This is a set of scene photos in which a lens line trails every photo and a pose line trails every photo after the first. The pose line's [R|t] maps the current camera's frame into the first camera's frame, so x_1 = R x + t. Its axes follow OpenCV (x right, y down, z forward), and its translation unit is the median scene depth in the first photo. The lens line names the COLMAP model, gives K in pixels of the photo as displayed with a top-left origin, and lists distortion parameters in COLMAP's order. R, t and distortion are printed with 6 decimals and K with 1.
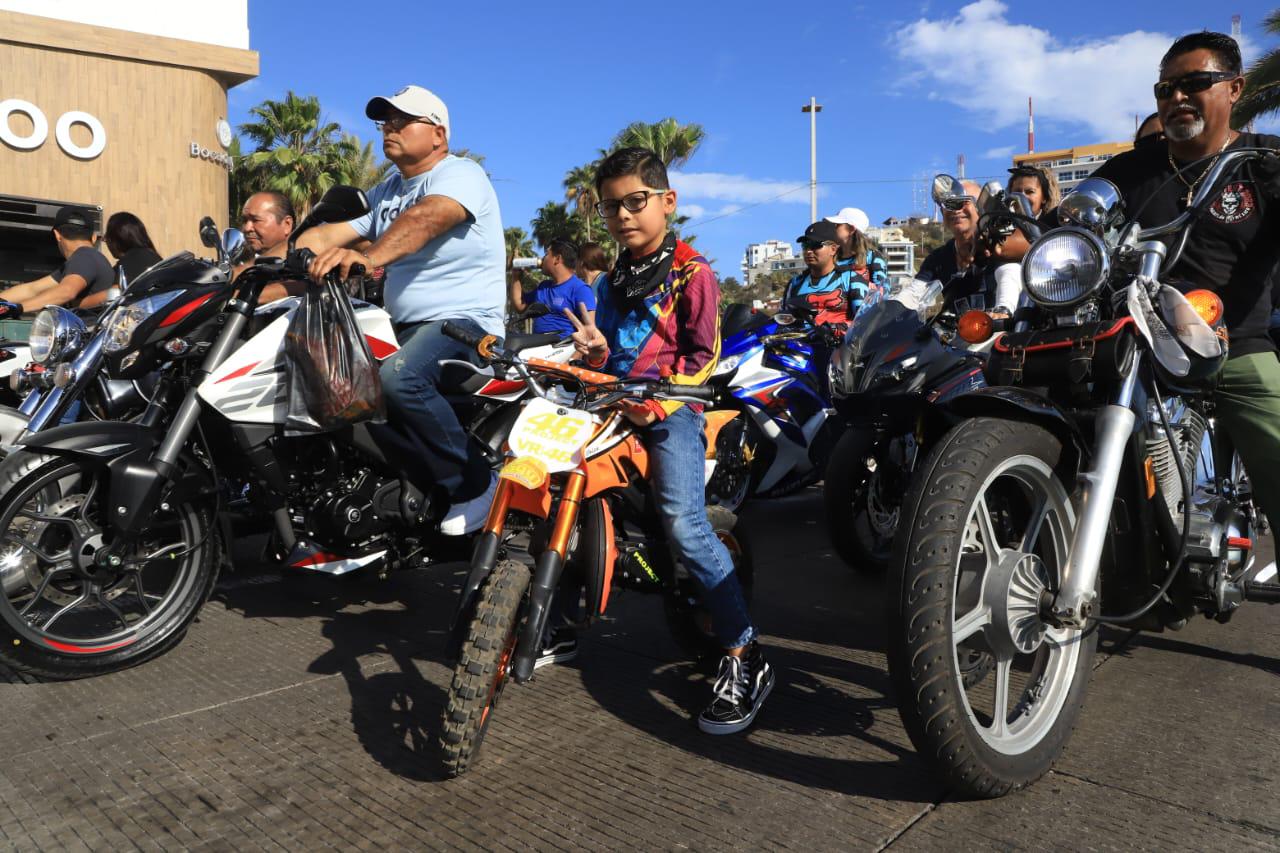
lens RADIAL K [[881.7, 0, 648.8], [0, 881.7, 425.0], [0, 0, 1]] dist [-0.047607, 0.029257]
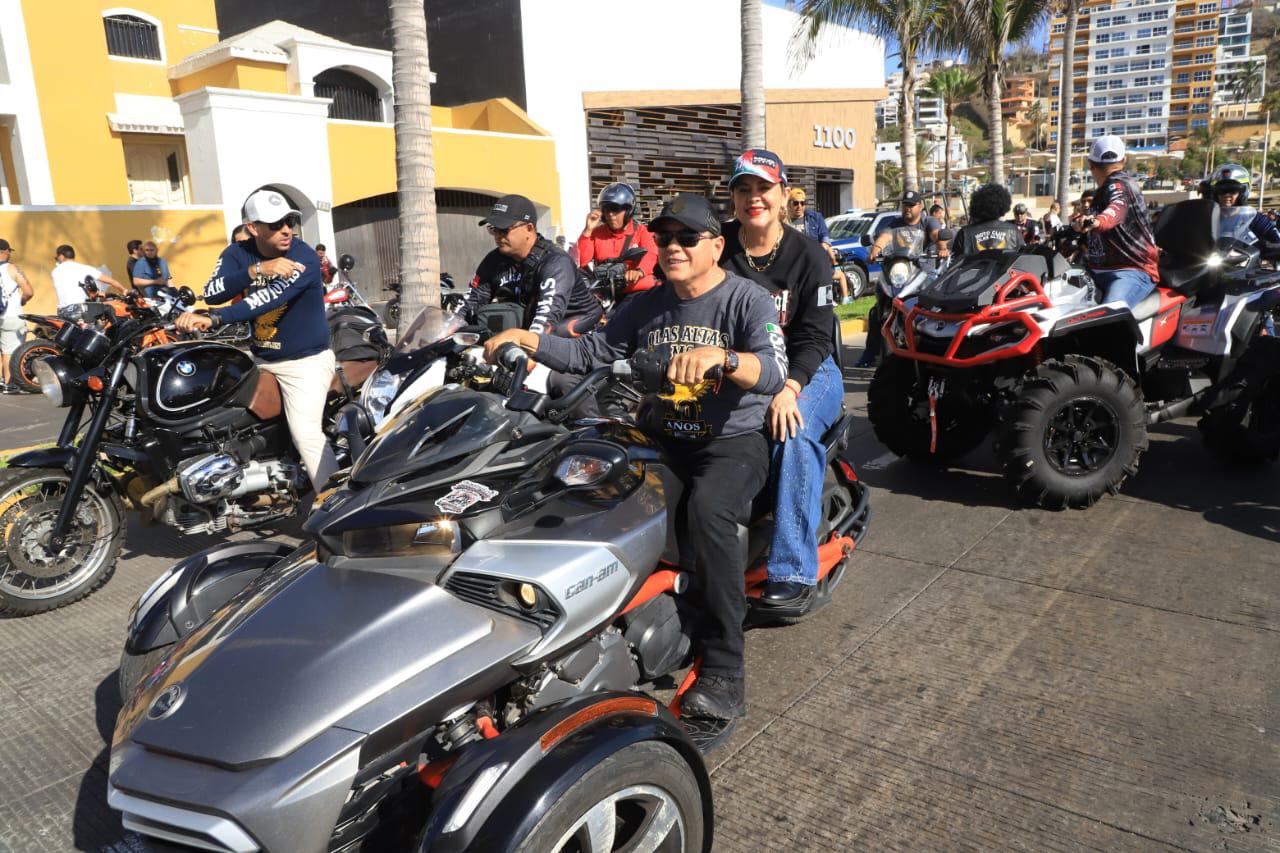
lens RADIAL K [[876.8, 0, 646.7], [0, 876.8, 427.4], [0, 0, 1]] dist [-0.068980, 0.038494]
pose [[0.999268, -0.037927, -0.004994, -0.060390], [0.038224, 0.984688, 0.170085, -0.000478], [-0.001533, -0.170151, 0.985417, -0.073673]]
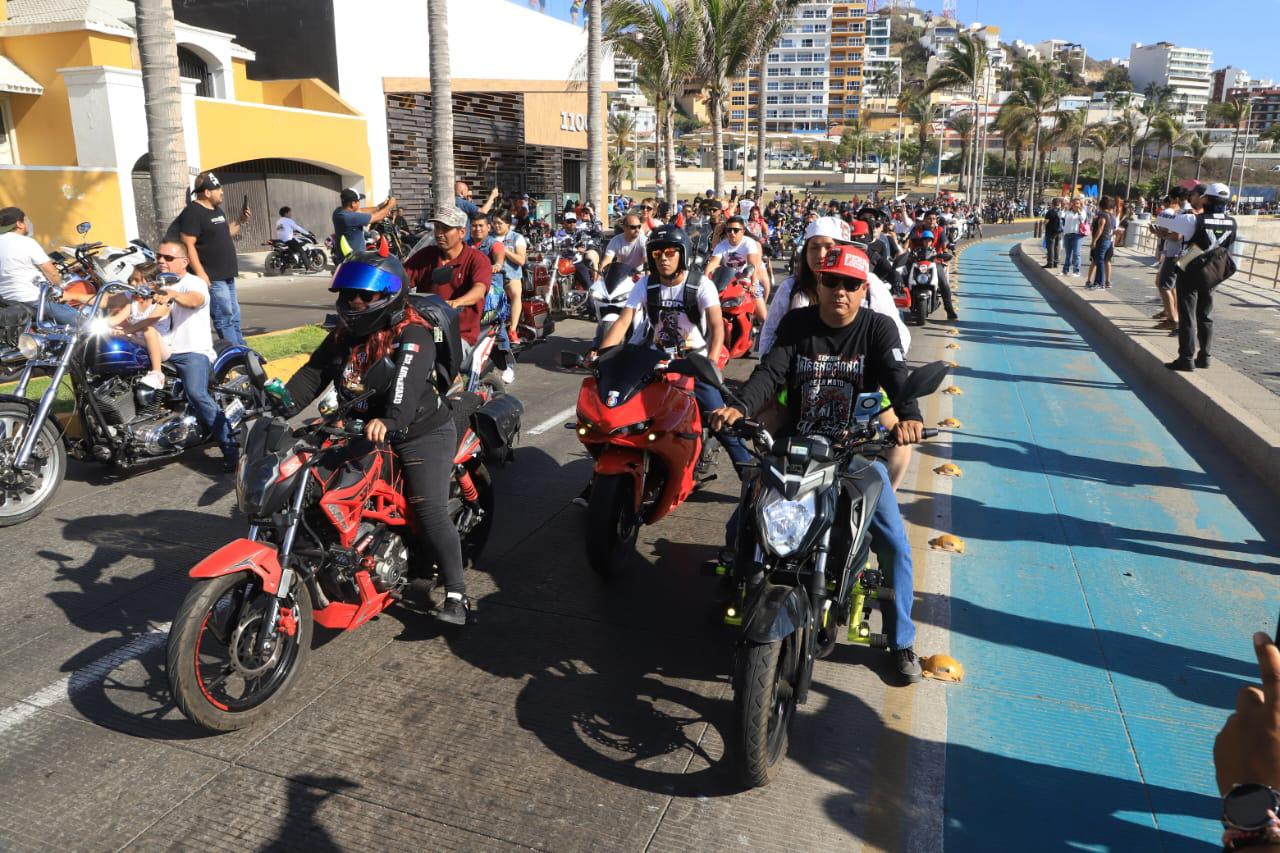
lens RADIAL K [[876.8, 0, 646.0], [0, 876.8, 423.5], [0, 0, 1]] dist [-0.068980, 0.038494]
pose [[0.943600, -0.075781, 0.322297, -0.071192], [0.004480, 0.976287, 0.216433, -0.001109], [-0.331056, -0.202783, 0.921564, -0.091703]]
